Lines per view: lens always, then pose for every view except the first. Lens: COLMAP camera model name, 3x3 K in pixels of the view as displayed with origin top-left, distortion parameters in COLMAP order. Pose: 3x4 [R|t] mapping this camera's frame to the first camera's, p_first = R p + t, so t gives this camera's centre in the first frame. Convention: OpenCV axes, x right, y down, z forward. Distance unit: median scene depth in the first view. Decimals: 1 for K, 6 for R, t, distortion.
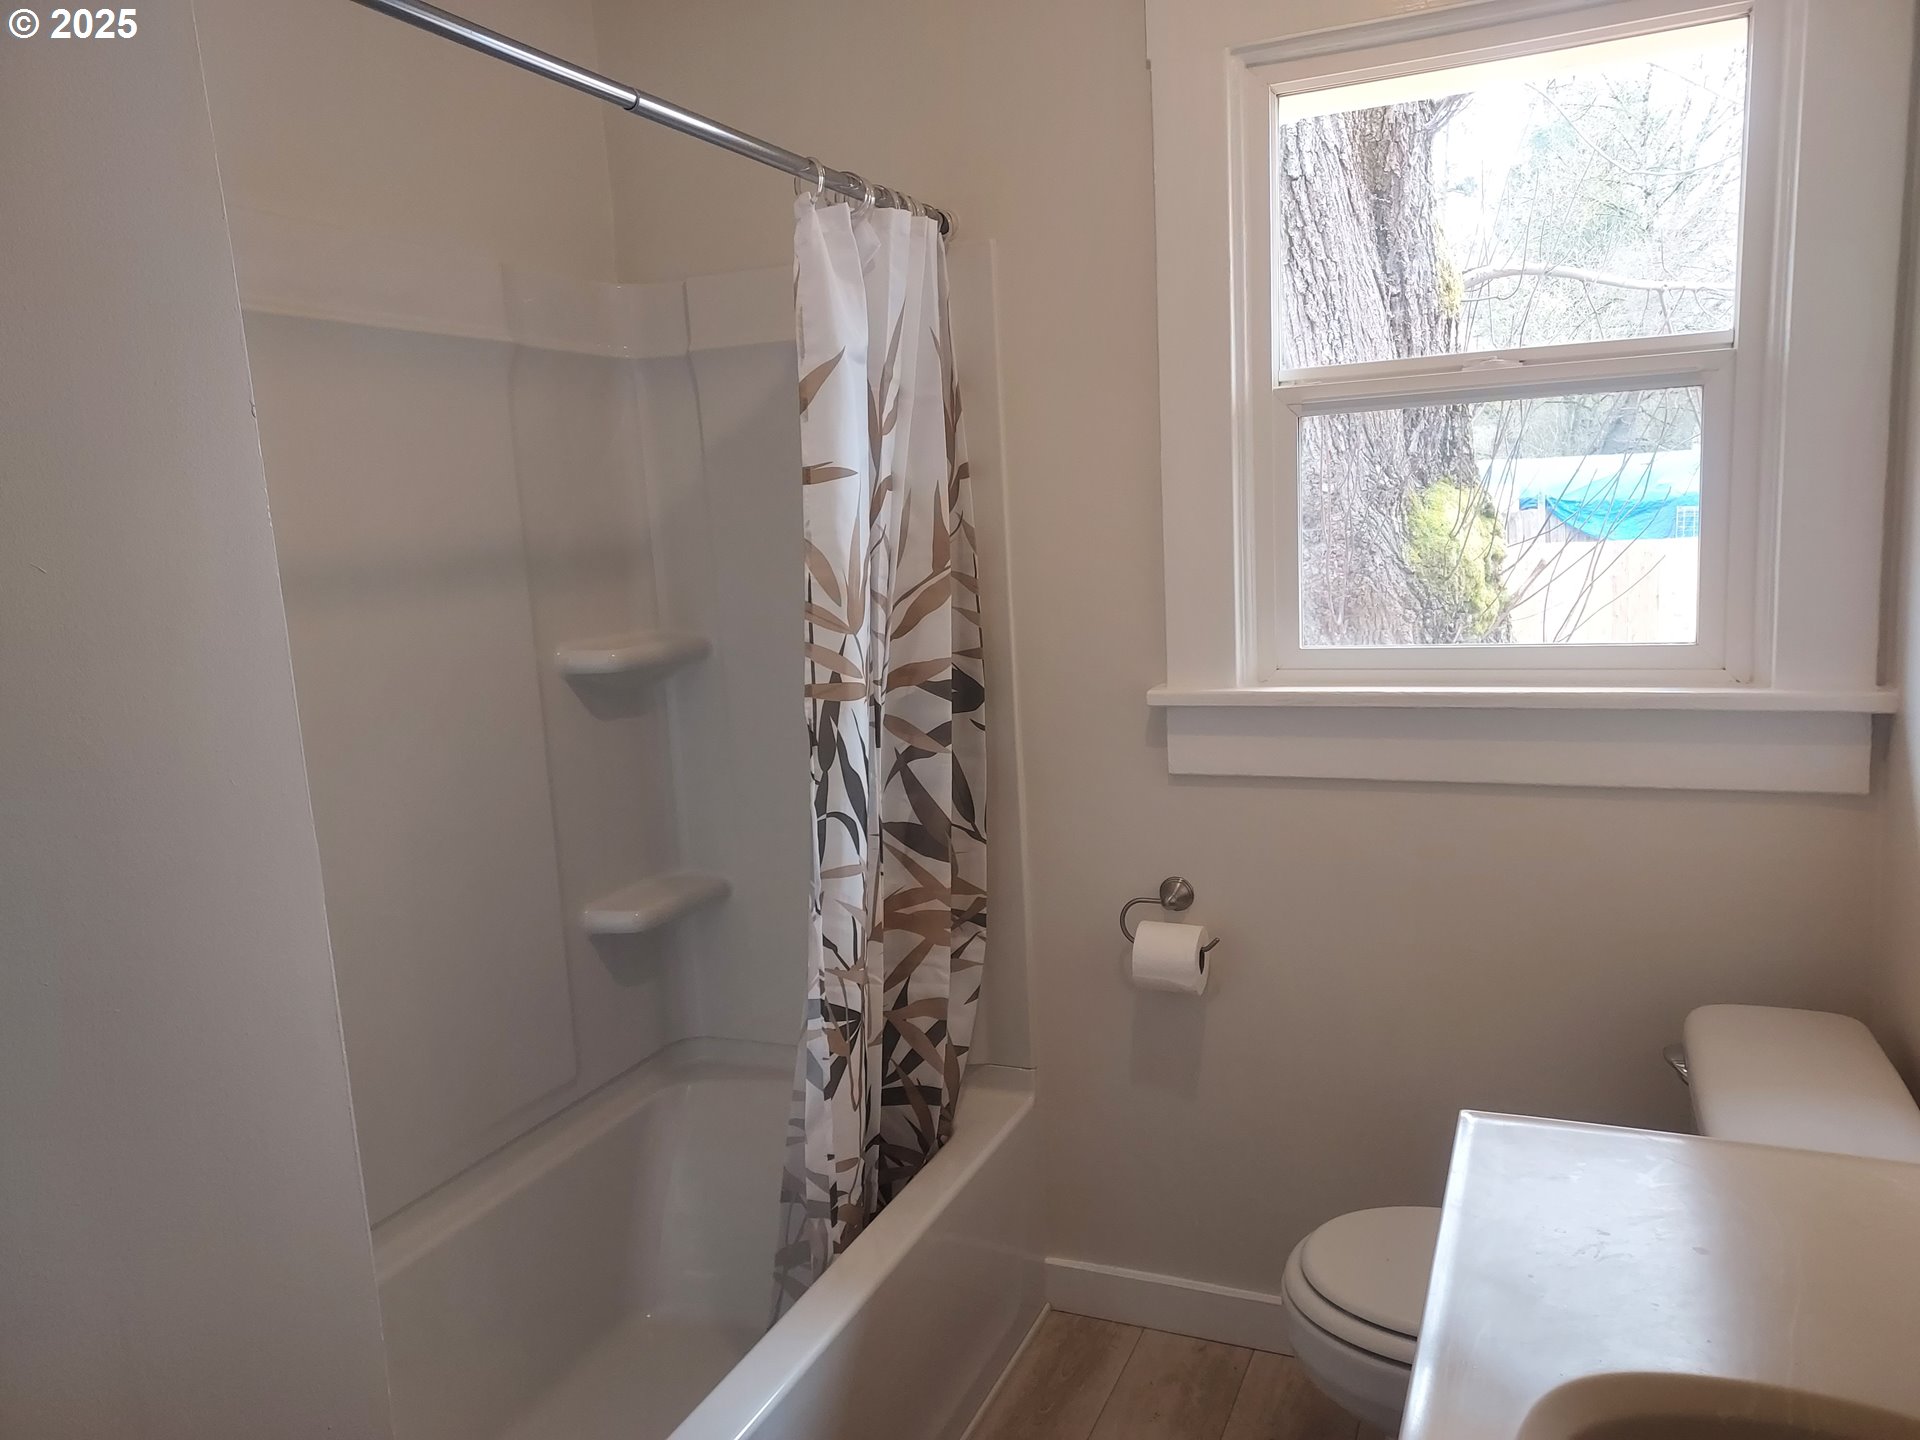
lens RADIAL K [[1373.5, 0, 987.1], [0, 1373.5, 721.0], [0, 0, 1]] dist [0.030813, 0.003741]
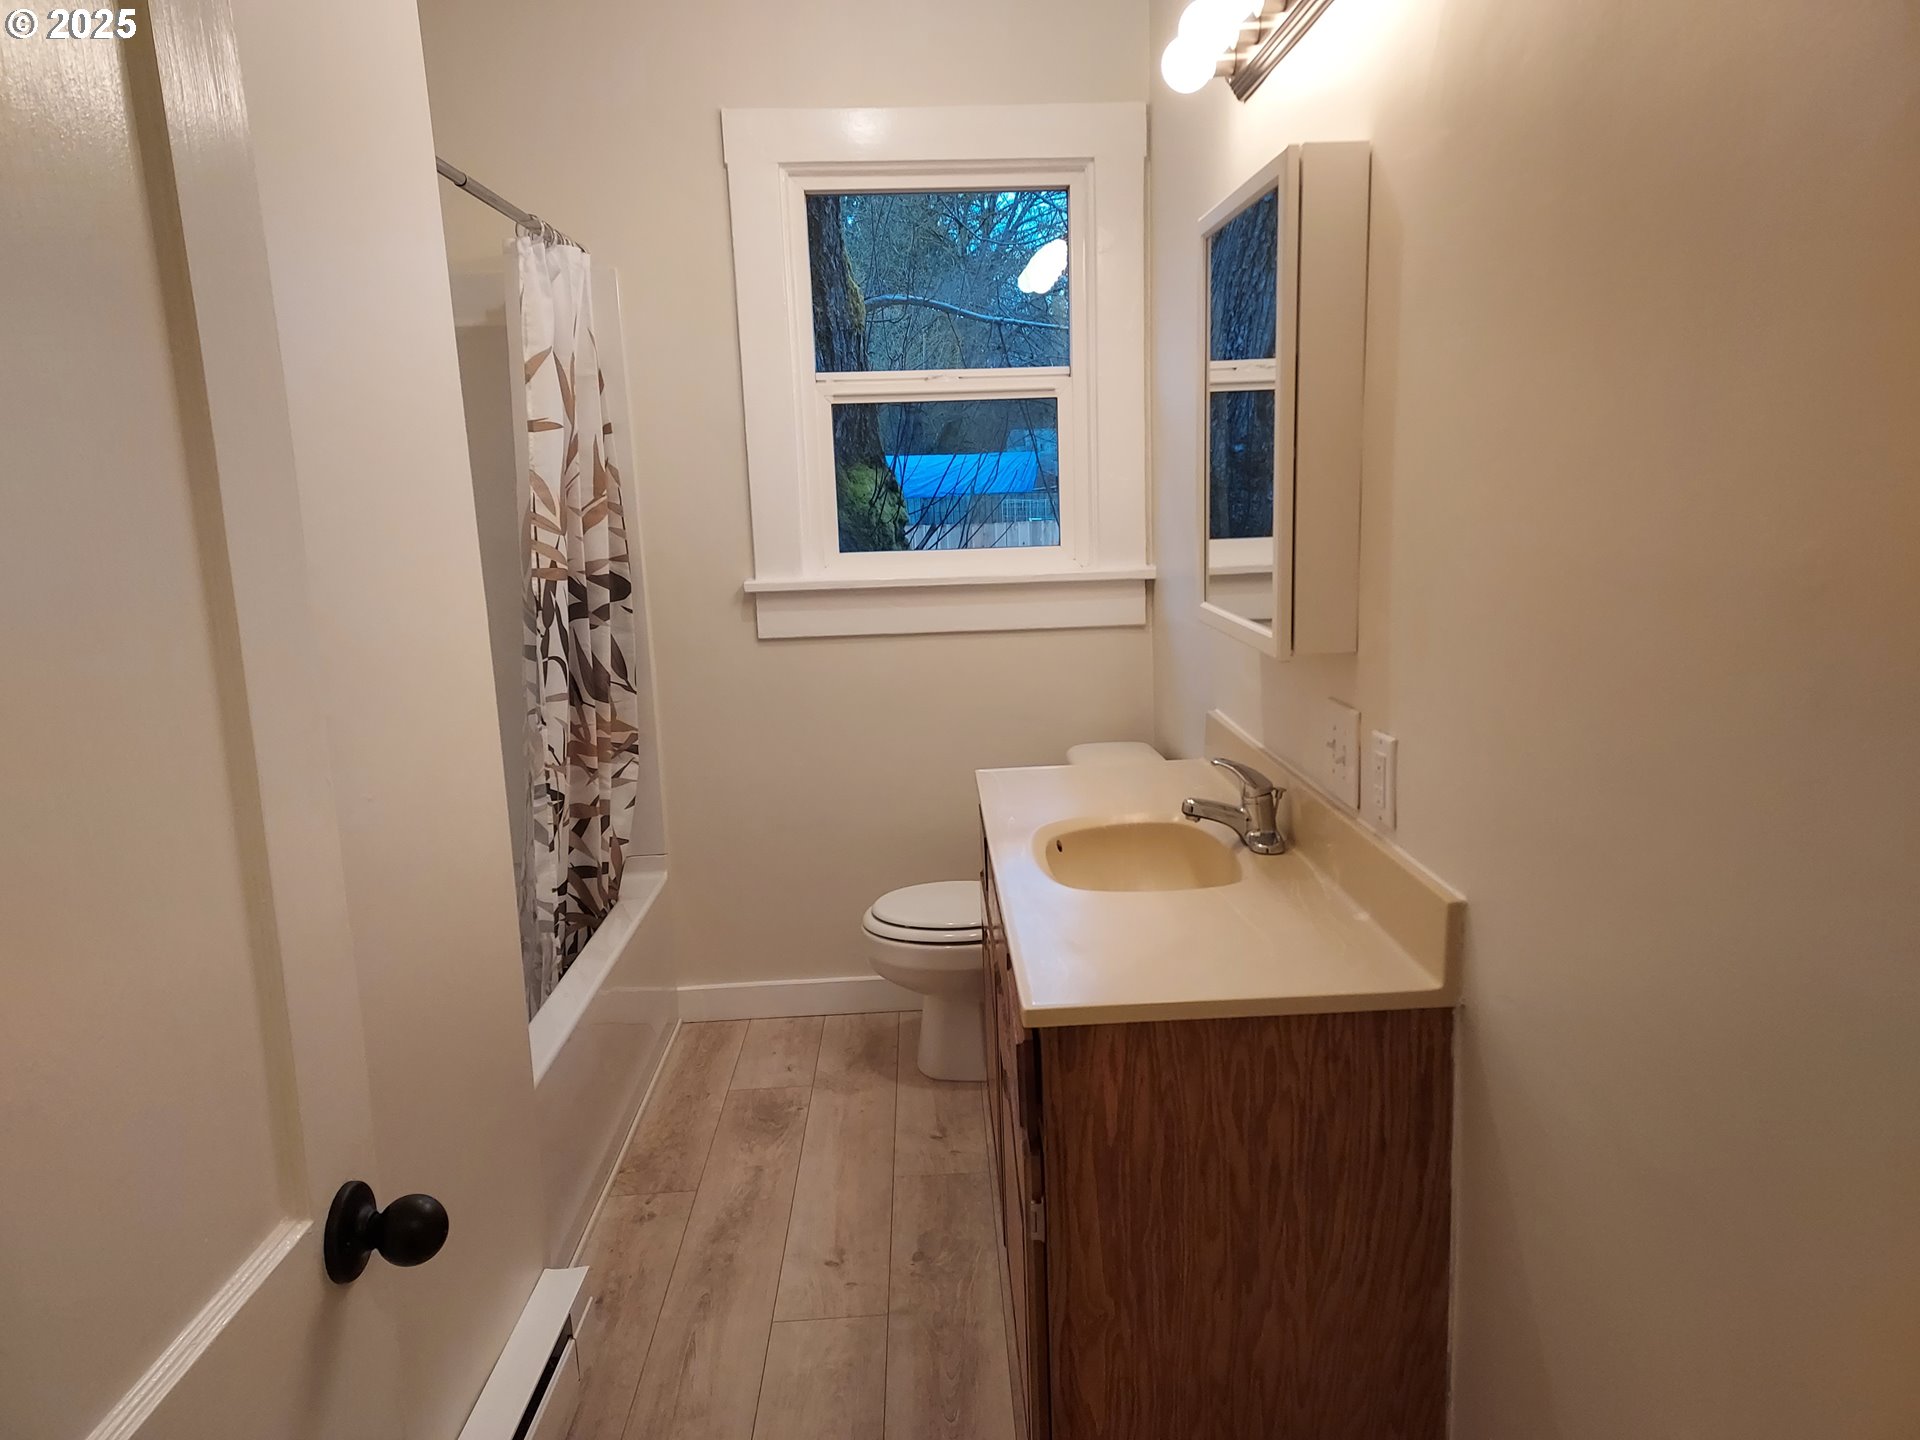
lens RADIAL K [[1373.5, 0, 987.1], [0, 1373.5, 721.0], [0, 0, 1]] dist [0.030813, 0.003741]
pose [[0.901342, -0.057123, 0.429325, -0.297272], [0.055295, 0.998330, 0.016743, 0.122080], [-0.429565, 0.008649, 0.902995, -0.476300]]
